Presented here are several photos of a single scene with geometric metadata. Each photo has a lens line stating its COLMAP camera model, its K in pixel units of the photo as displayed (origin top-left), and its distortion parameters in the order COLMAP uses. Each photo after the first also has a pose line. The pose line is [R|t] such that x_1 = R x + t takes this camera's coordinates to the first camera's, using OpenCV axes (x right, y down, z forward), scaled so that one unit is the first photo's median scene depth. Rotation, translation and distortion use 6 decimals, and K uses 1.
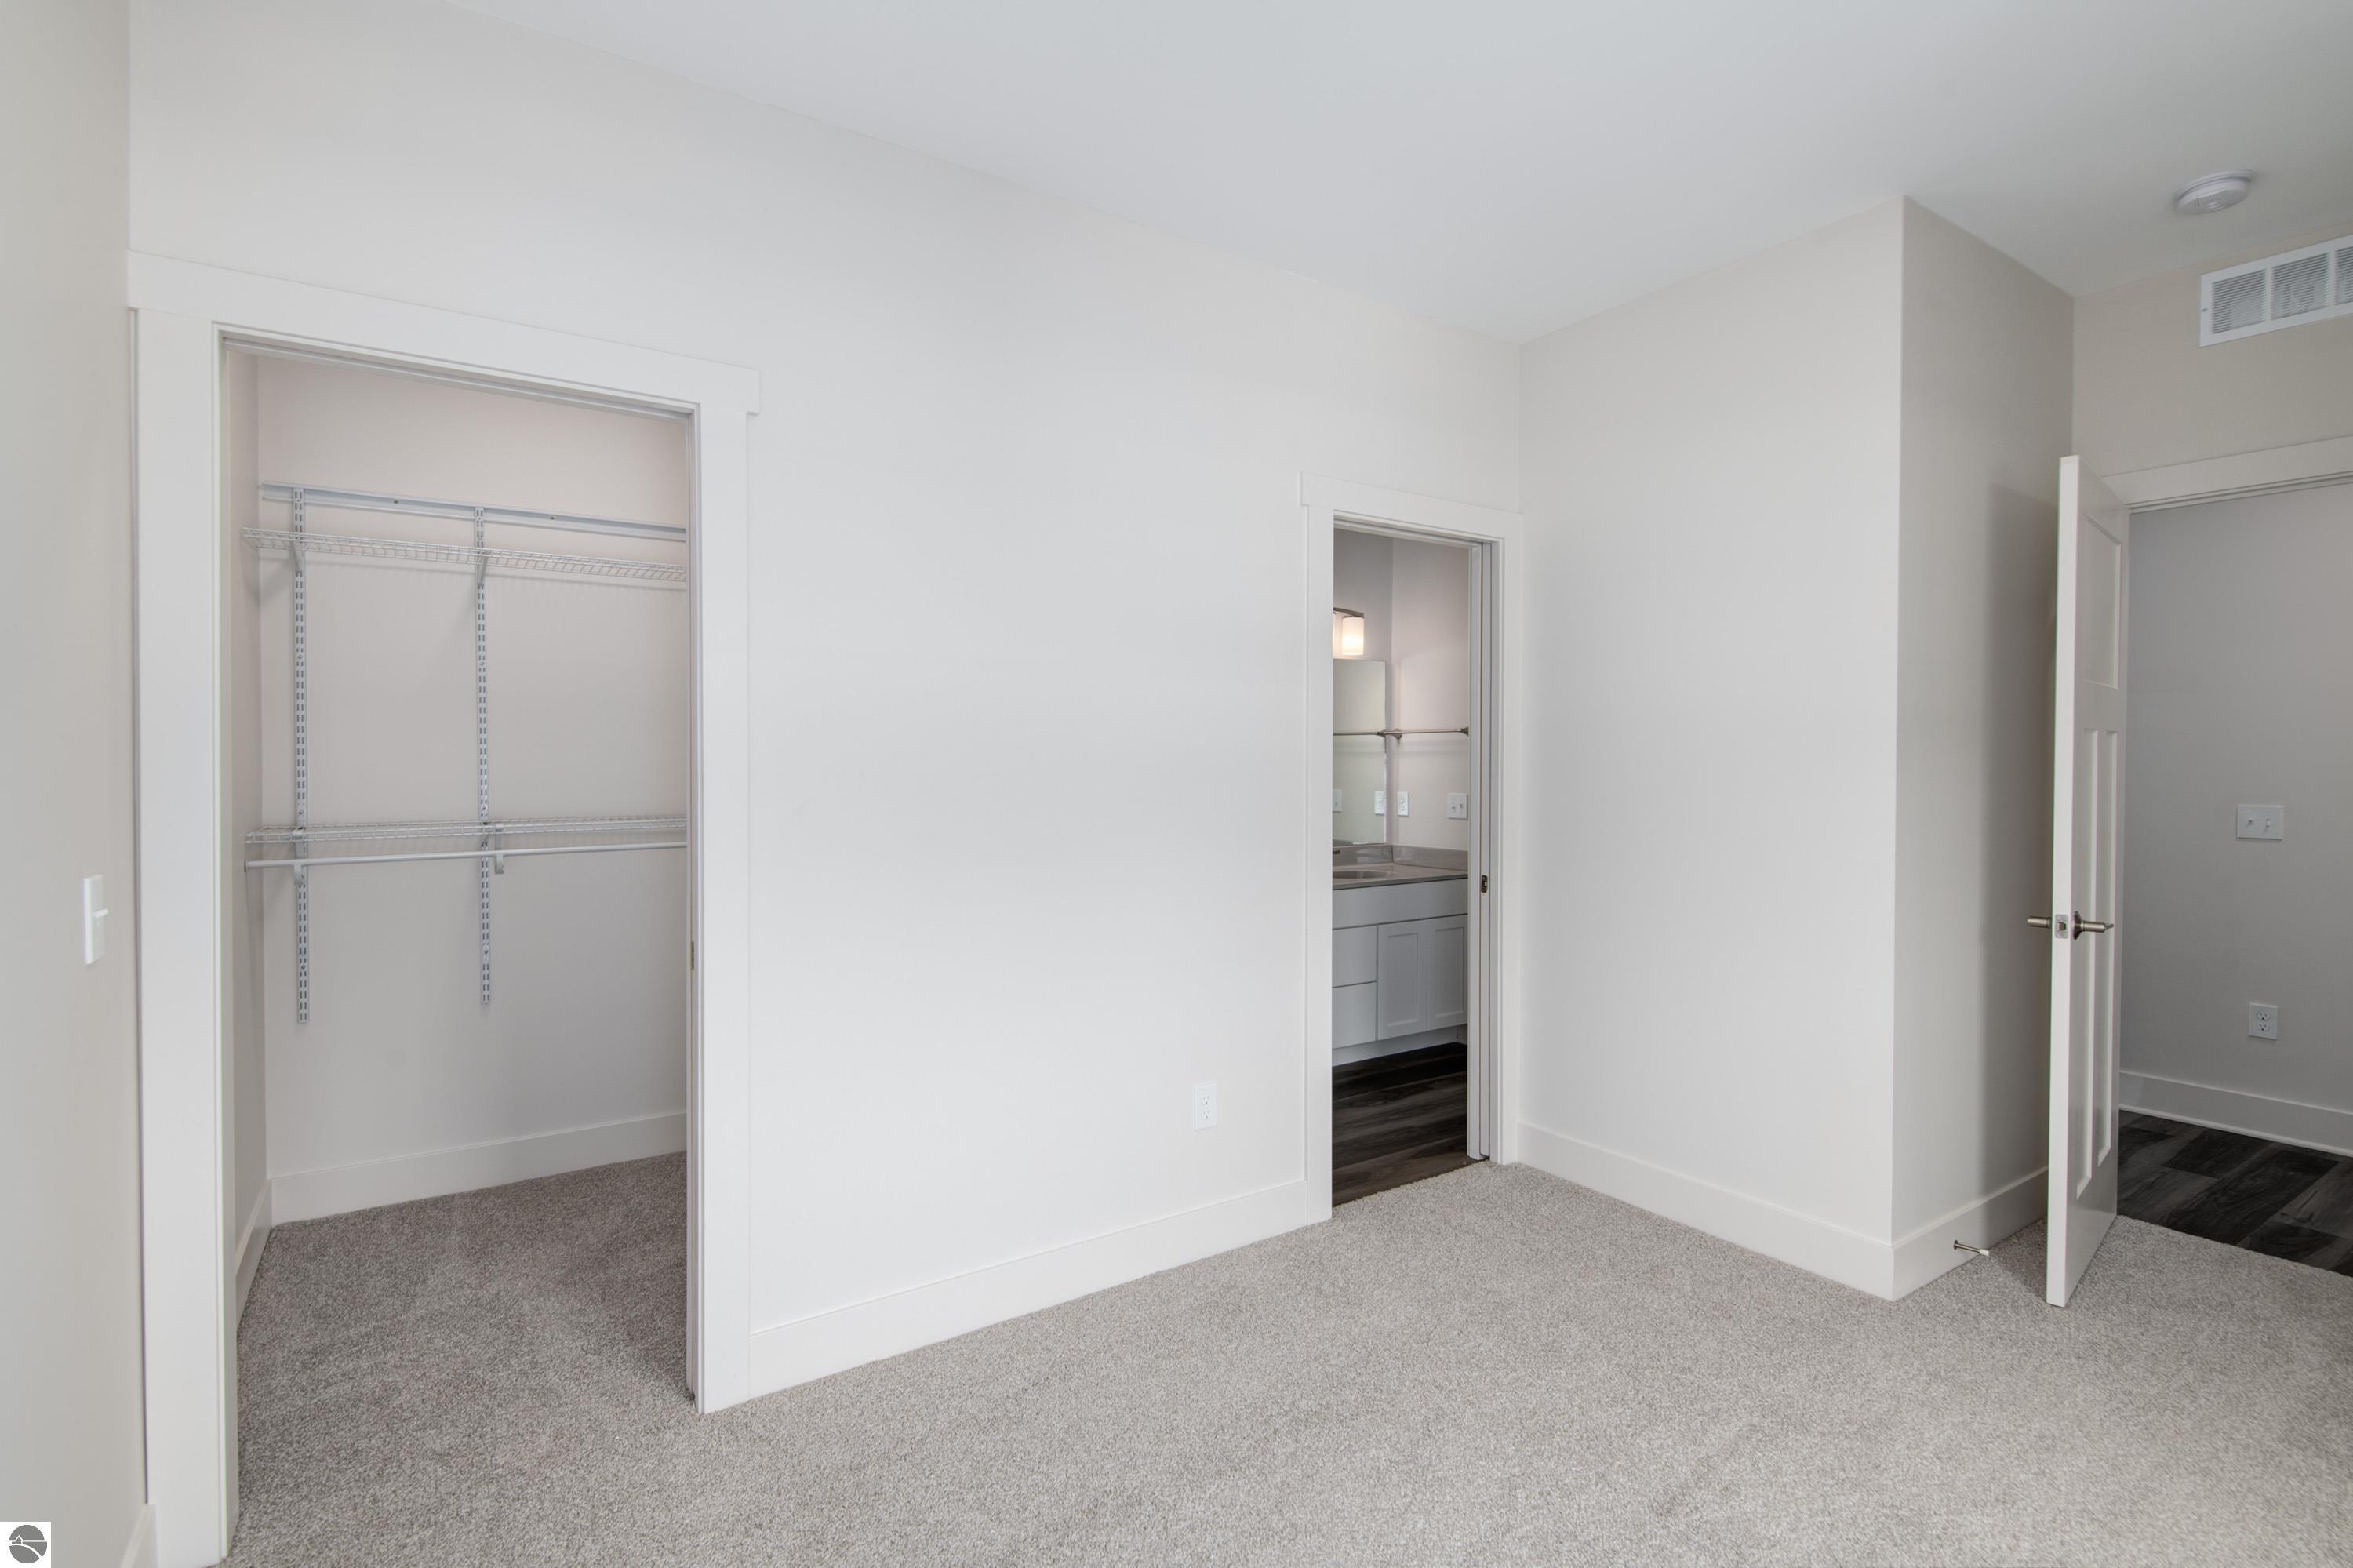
lens RADIAL K [[1136.4, 0, 1173.8], [0, 1136.4, 726.9], [0, 0, 1]] dist [0.013463, -0.007944]
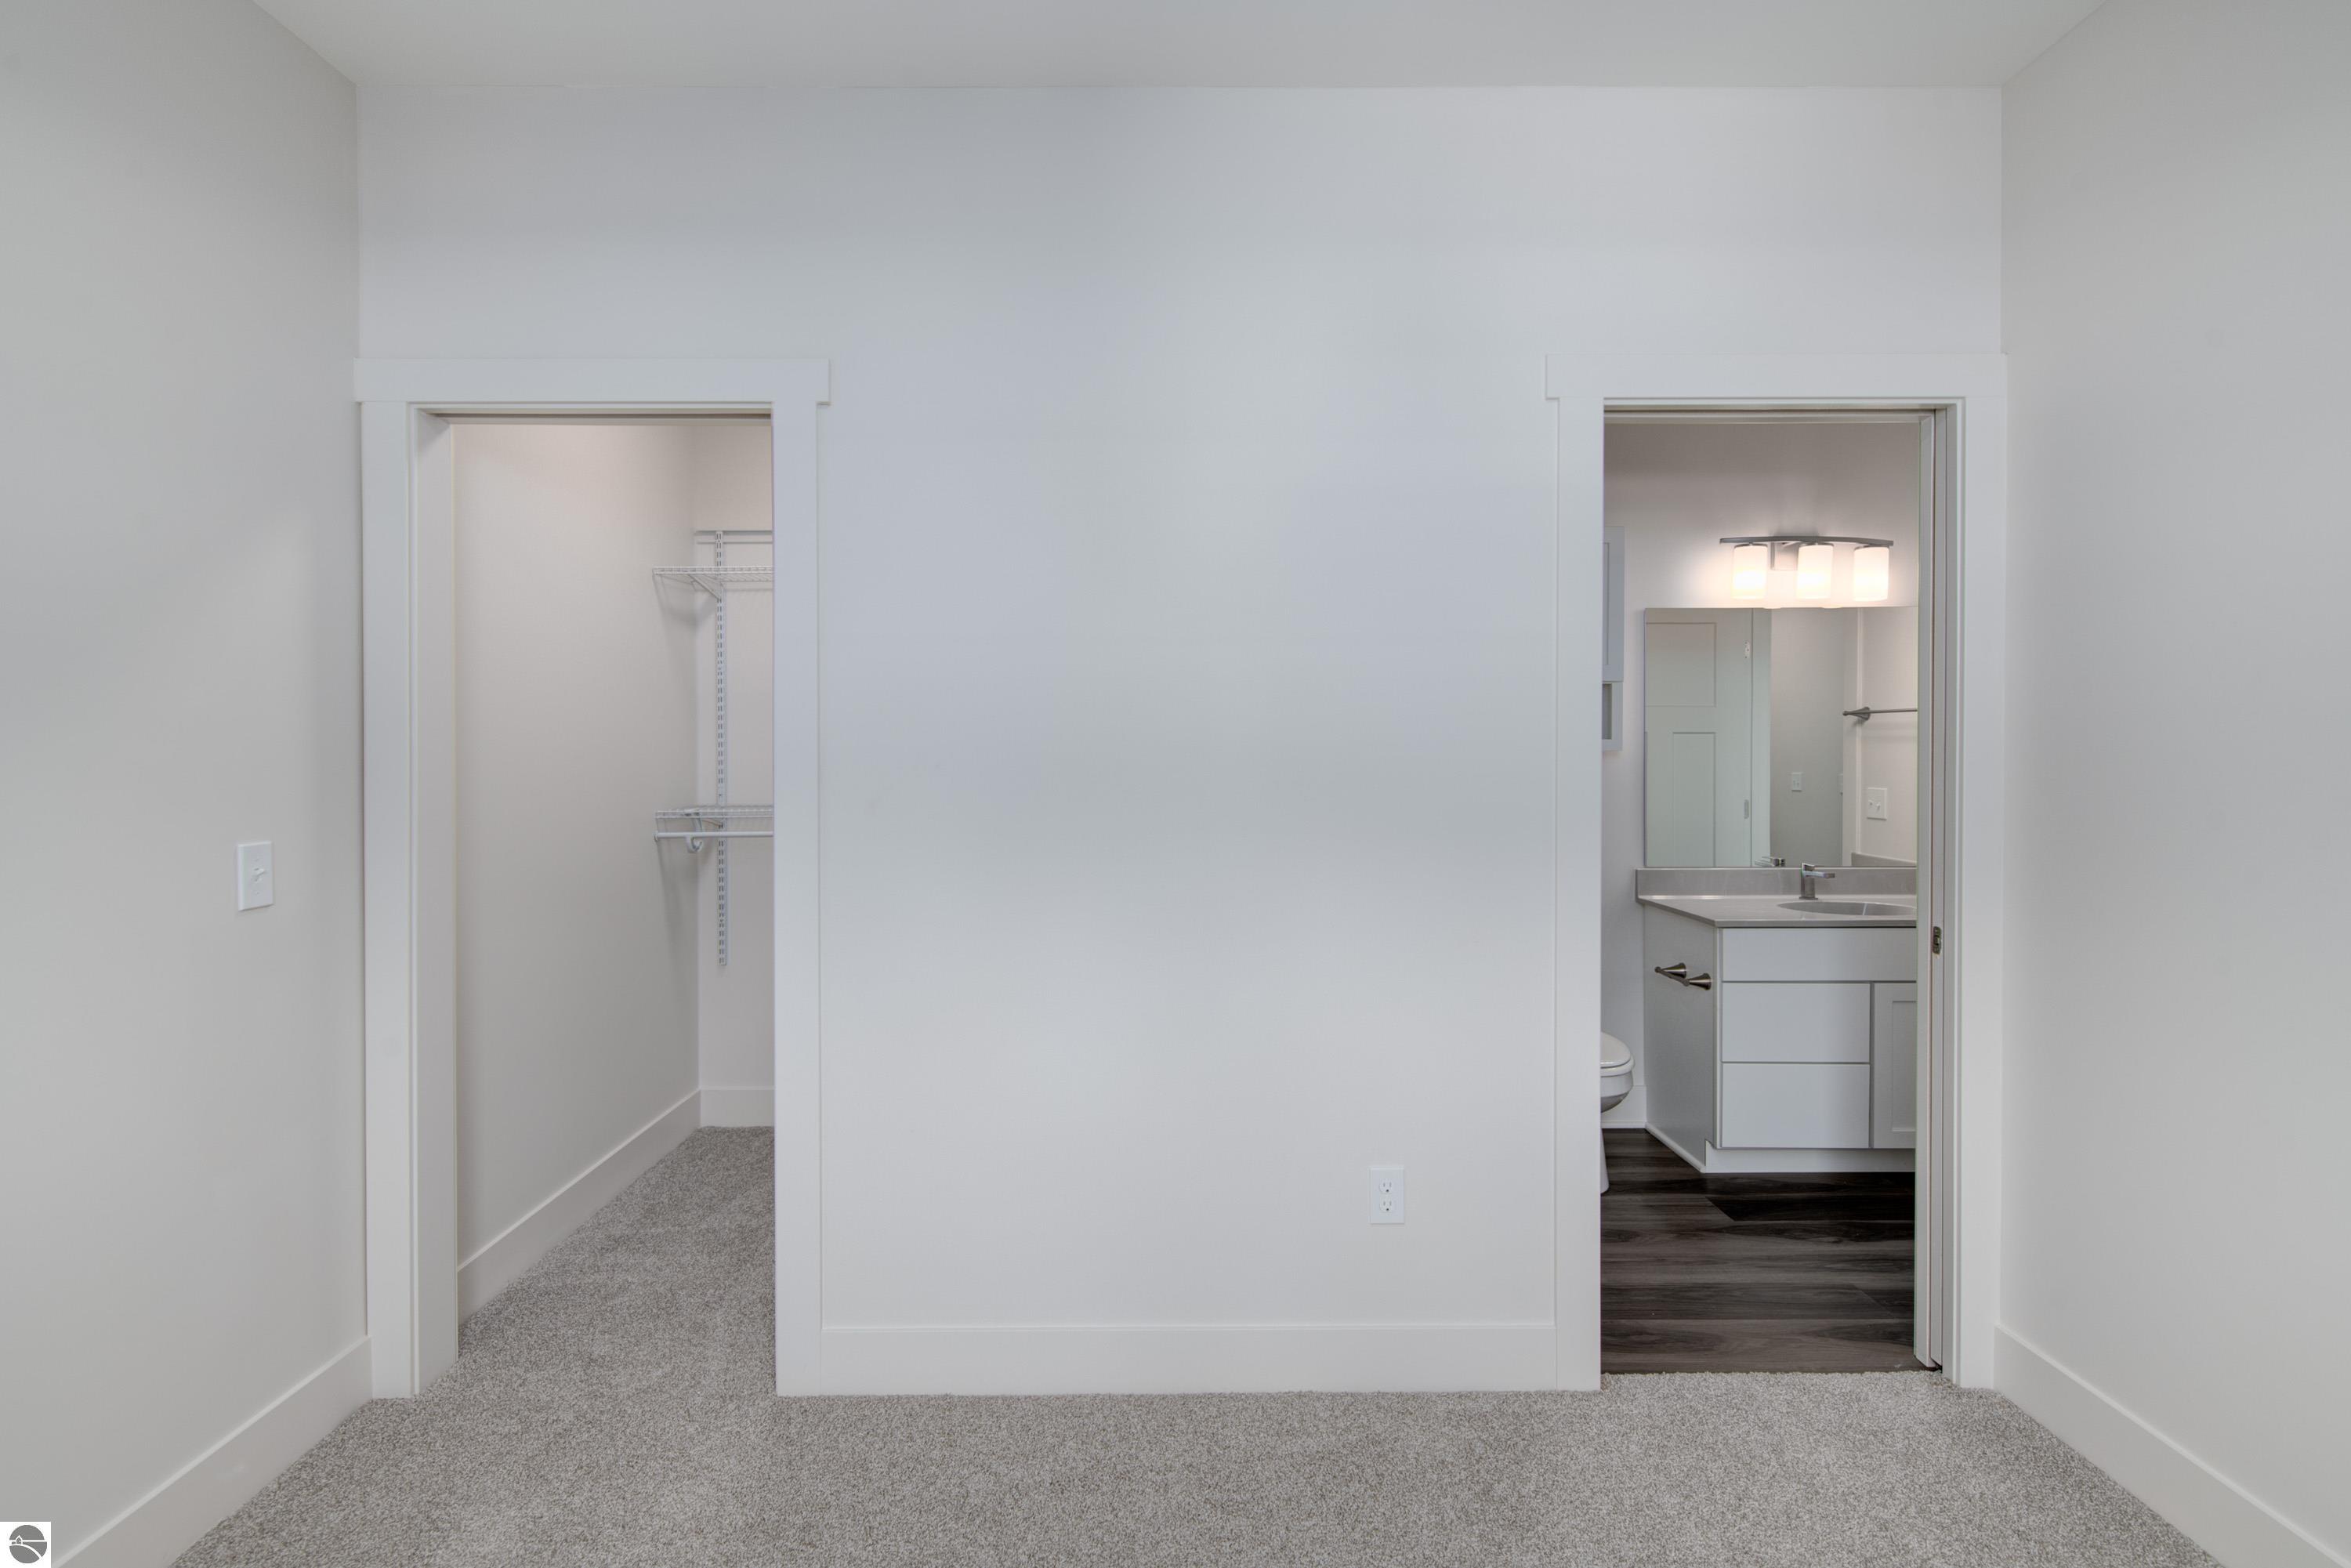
lens RADIAL K [[1135.3, 0, 1172.8], [0, 1135.3, 726.9], [0, 0, 1]] dist [0.013463, -0.007944]
pose [[0.824811, -0.014939, -0.565211, 0.292316], [0.020163, 0.999792, 0.002999, 0.007139], [0.565049, -0.013870, 0.824941, 0.234409]]
